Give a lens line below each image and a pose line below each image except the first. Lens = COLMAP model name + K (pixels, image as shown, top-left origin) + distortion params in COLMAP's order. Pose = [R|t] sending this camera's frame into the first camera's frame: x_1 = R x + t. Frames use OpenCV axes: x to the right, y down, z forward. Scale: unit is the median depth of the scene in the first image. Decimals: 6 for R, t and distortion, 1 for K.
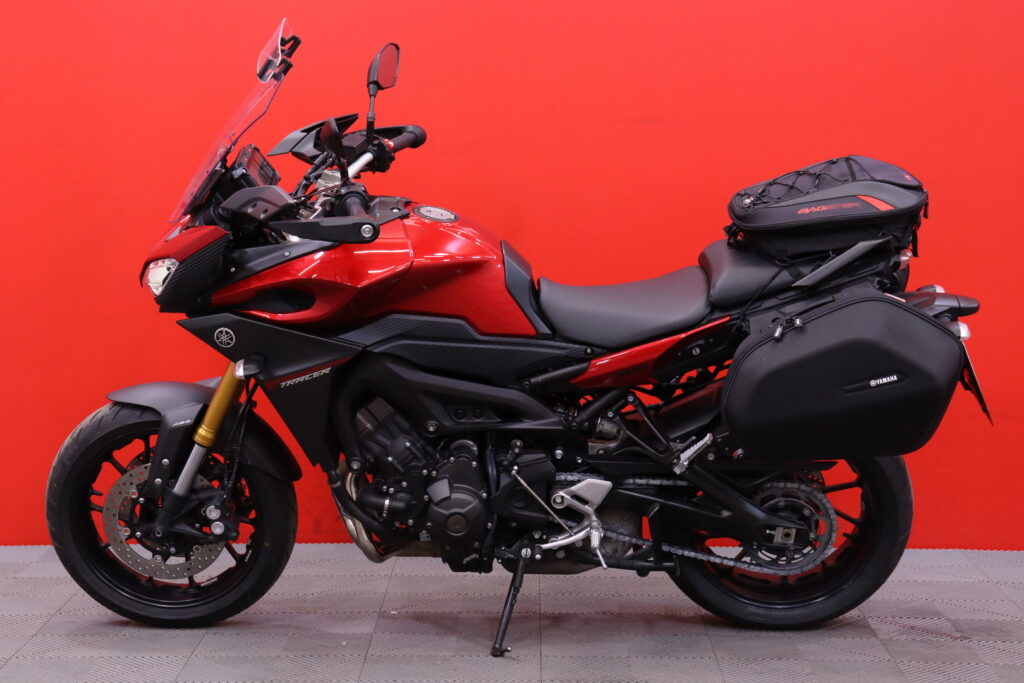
lens RADIAL K [[2107.7, 0, 512.0], [0, 2107.7, 341.5], [0, 0, 1]] dist [0.128506, 0.058389]
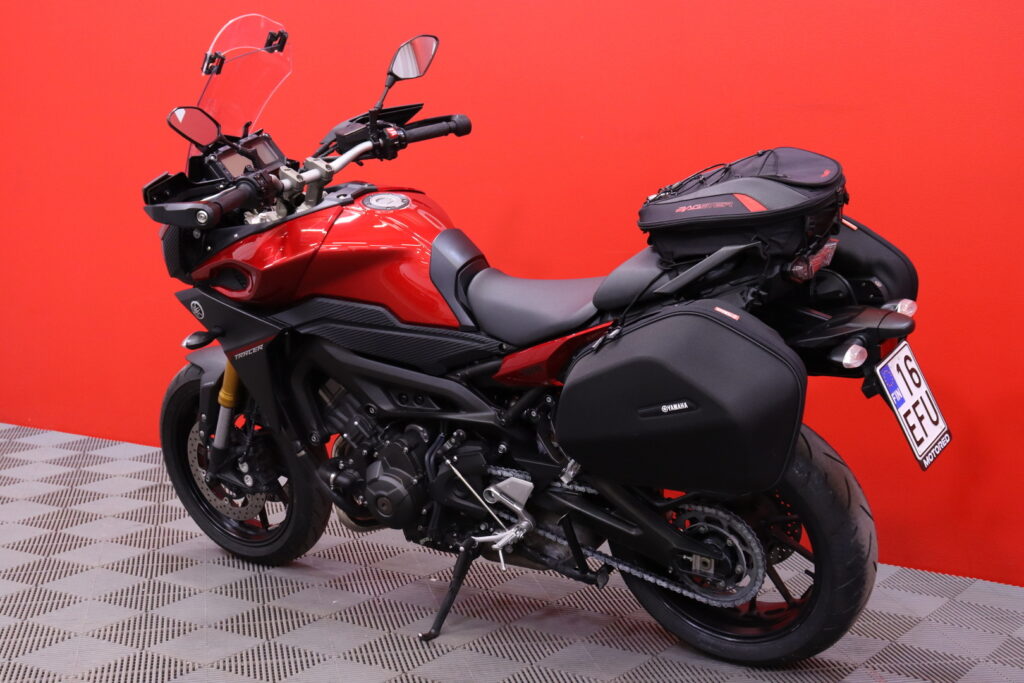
lens RADIAL K [[1664.8, 0, 512.0], [0, 1664.8, 341.5], [0, 0, 1]] dist [0.003204, 0.002693]
pose [[0.814598, 0.073490, -0.575352, 0.480545], [-0.053810, 0.997238, 0.051191, -0.037438], [0.577525, -0.010741, 0.816302, 0.375322]]
